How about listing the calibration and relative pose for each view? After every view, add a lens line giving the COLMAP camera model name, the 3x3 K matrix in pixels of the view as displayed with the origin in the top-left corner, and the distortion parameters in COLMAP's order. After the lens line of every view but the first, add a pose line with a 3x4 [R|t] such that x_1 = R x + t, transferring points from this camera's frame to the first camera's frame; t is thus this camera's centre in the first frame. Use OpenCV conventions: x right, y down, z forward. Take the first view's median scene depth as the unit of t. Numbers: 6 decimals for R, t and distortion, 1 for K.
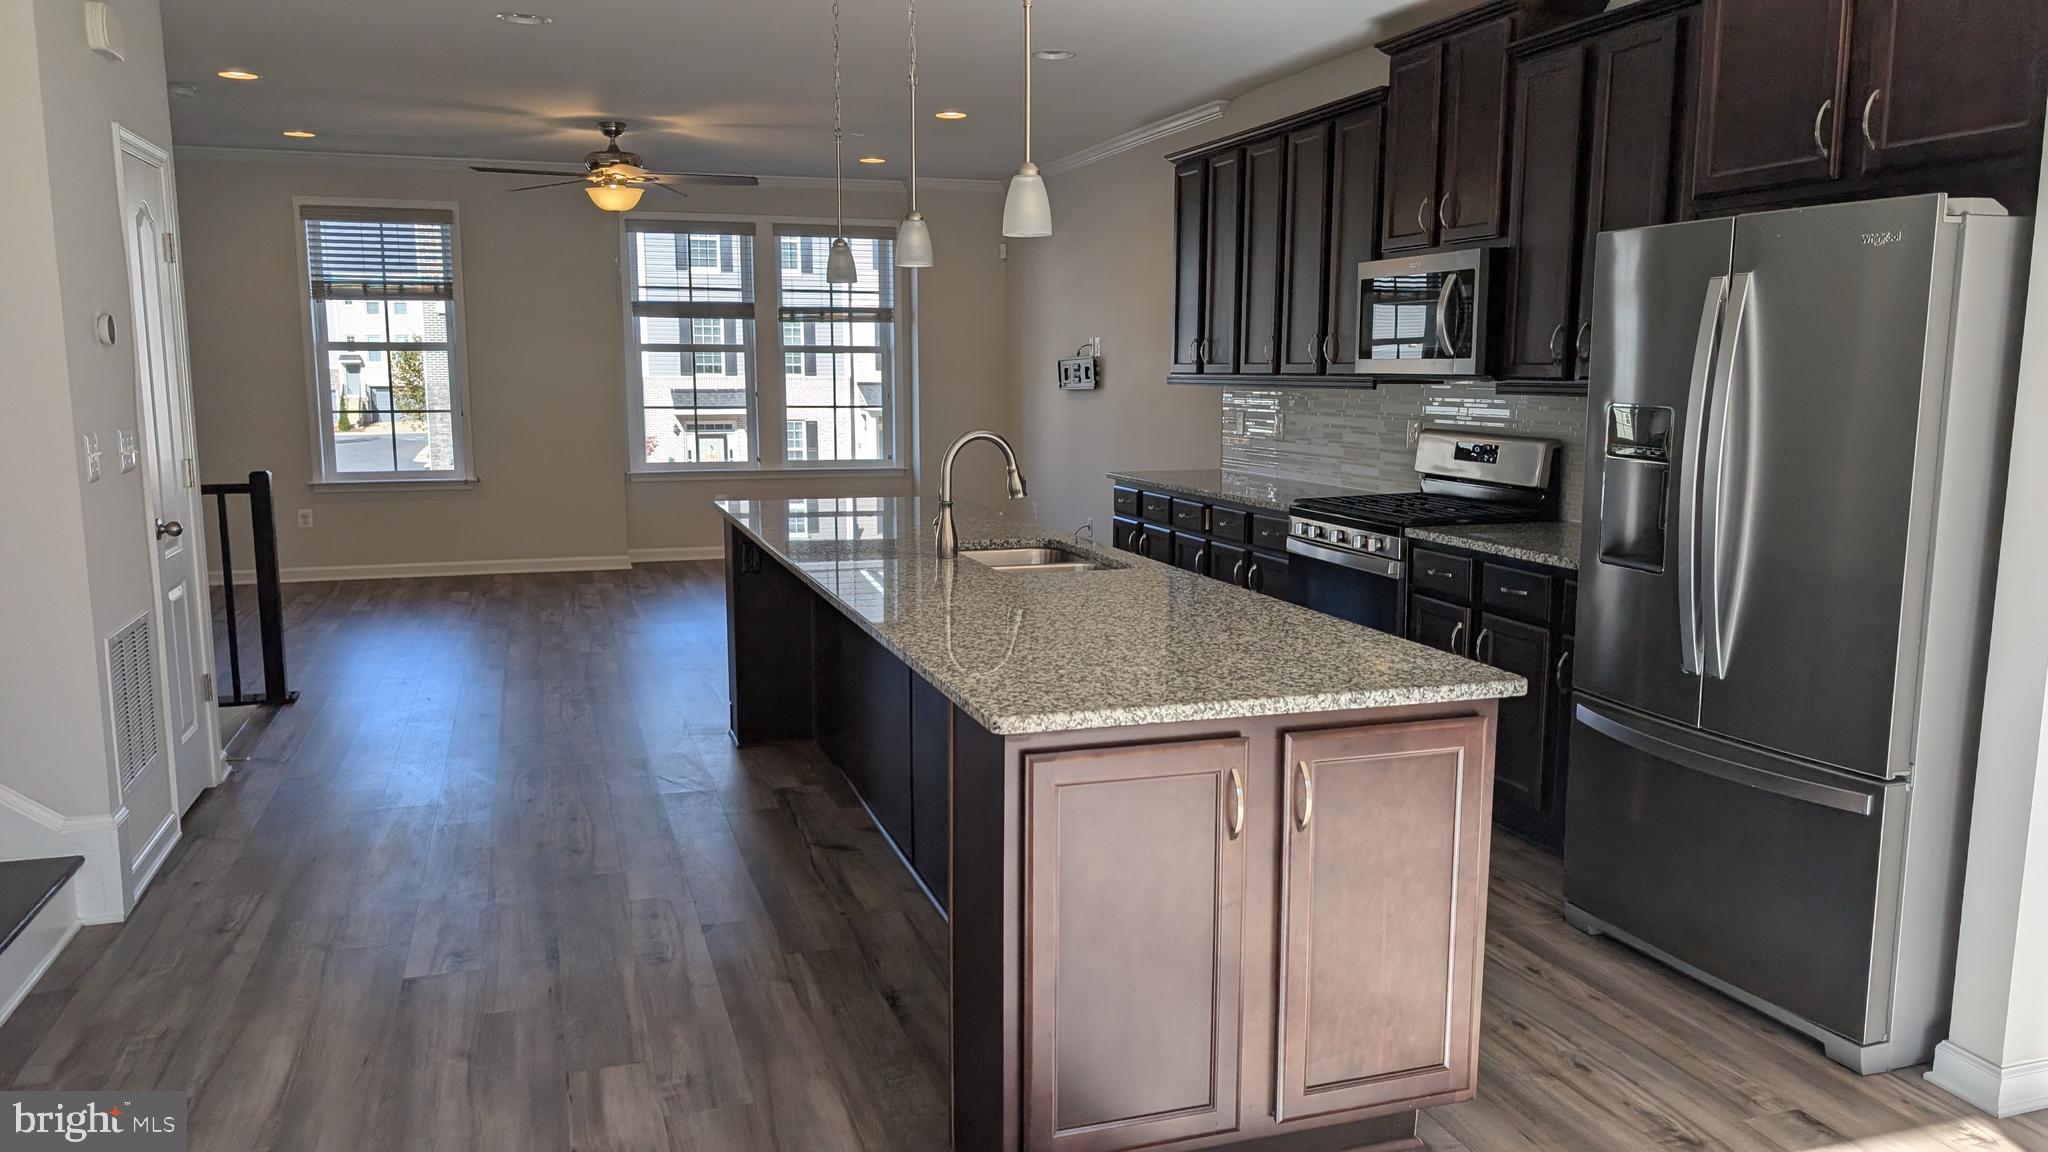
lens RADIAL K [[1477.0, 0, 1023.7], [0, 1477.0, 581.2], [0, 0, 1]] dist [0.006128, 0.000986]
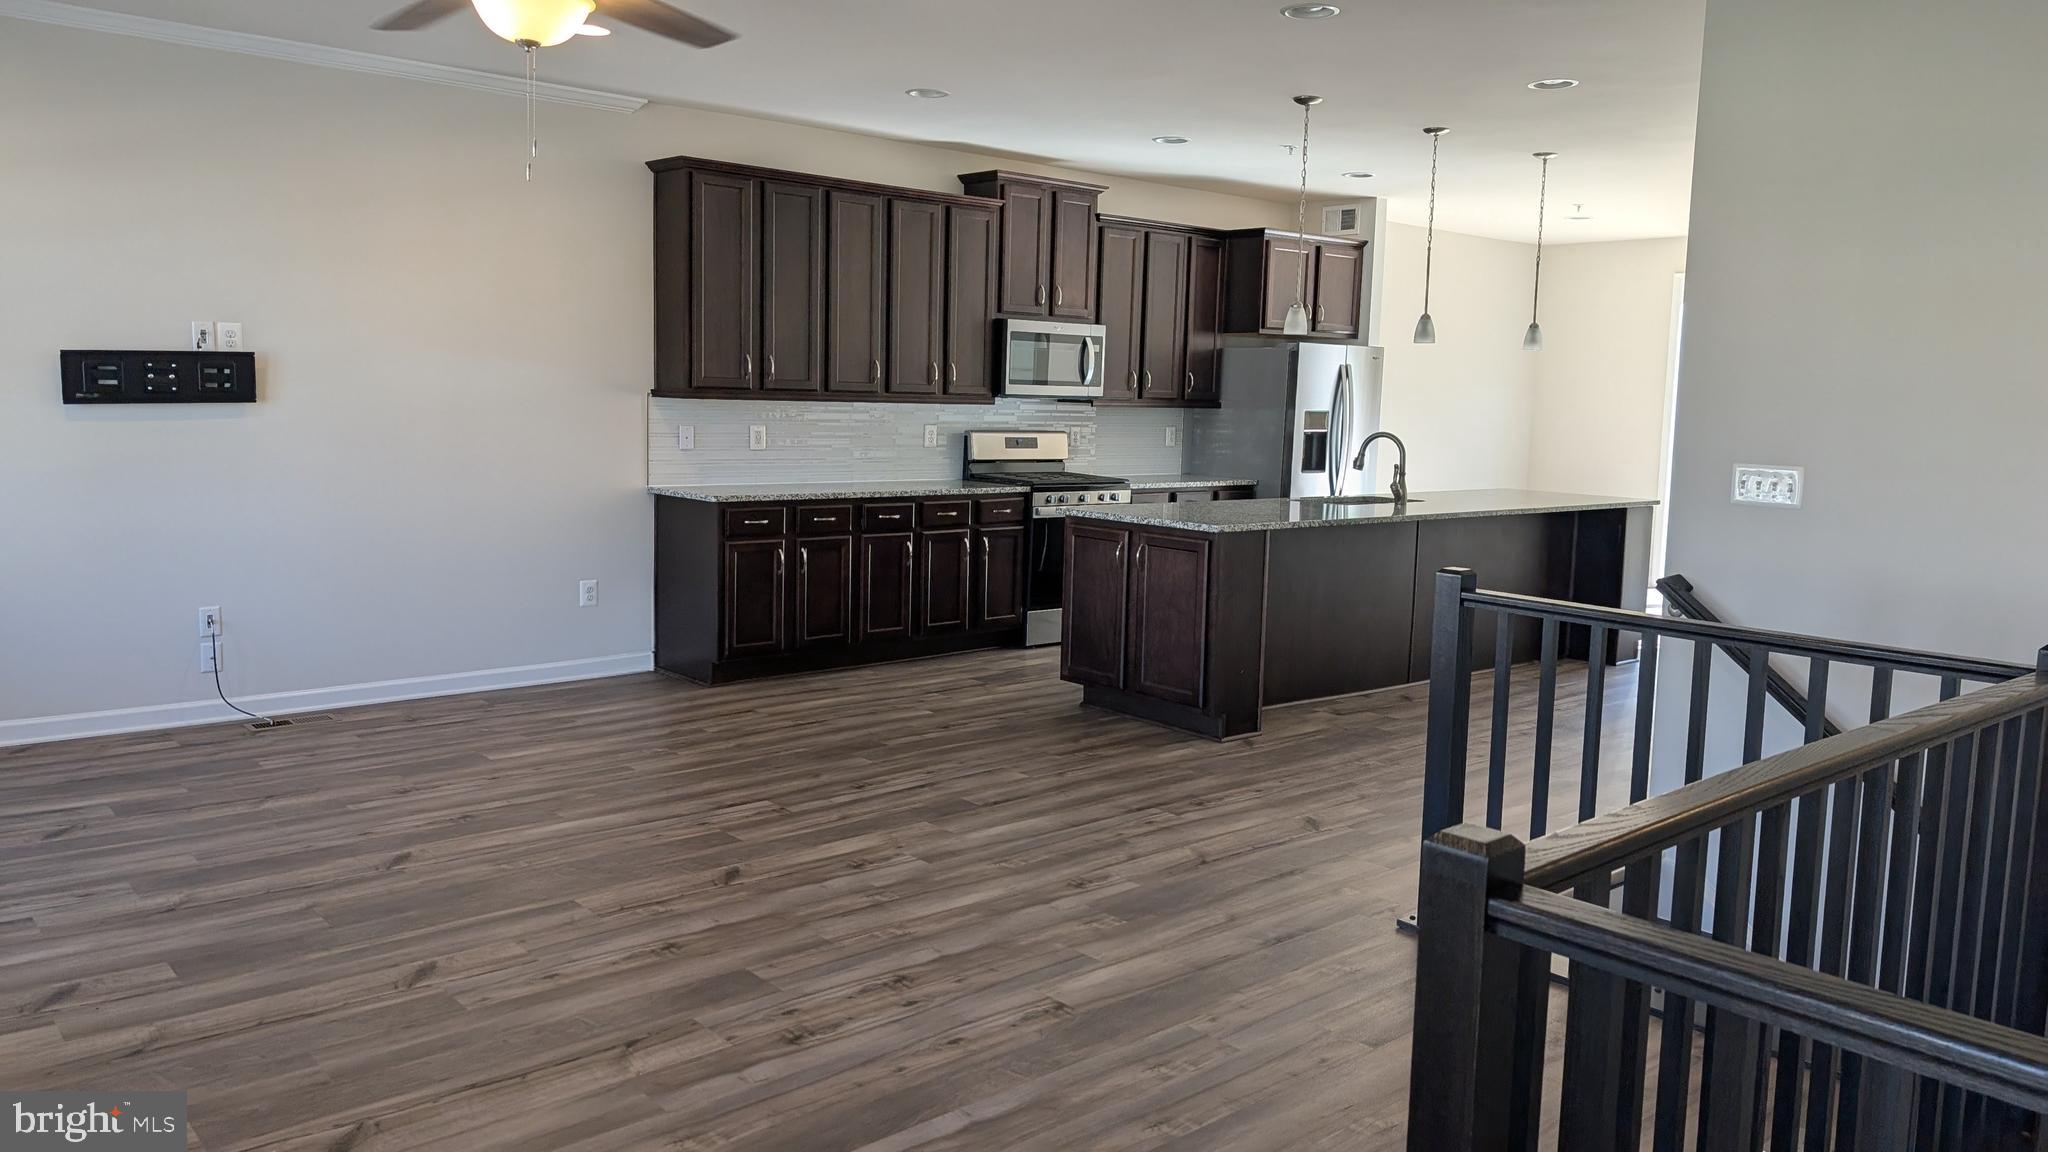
lens RADIAL K [[1477.0, 0, 1023.4], [0, 1477.0, 576.7], [0, 0, 1]] dist [0.006128, 0.000986]
pose [[-0.388609, -0.108242, 0.915023, -1.233536], [0.111262, 0.980297, 0.163216, -0.208621], [-0.914660, 0.165234, -0.368909, 1.626473]]
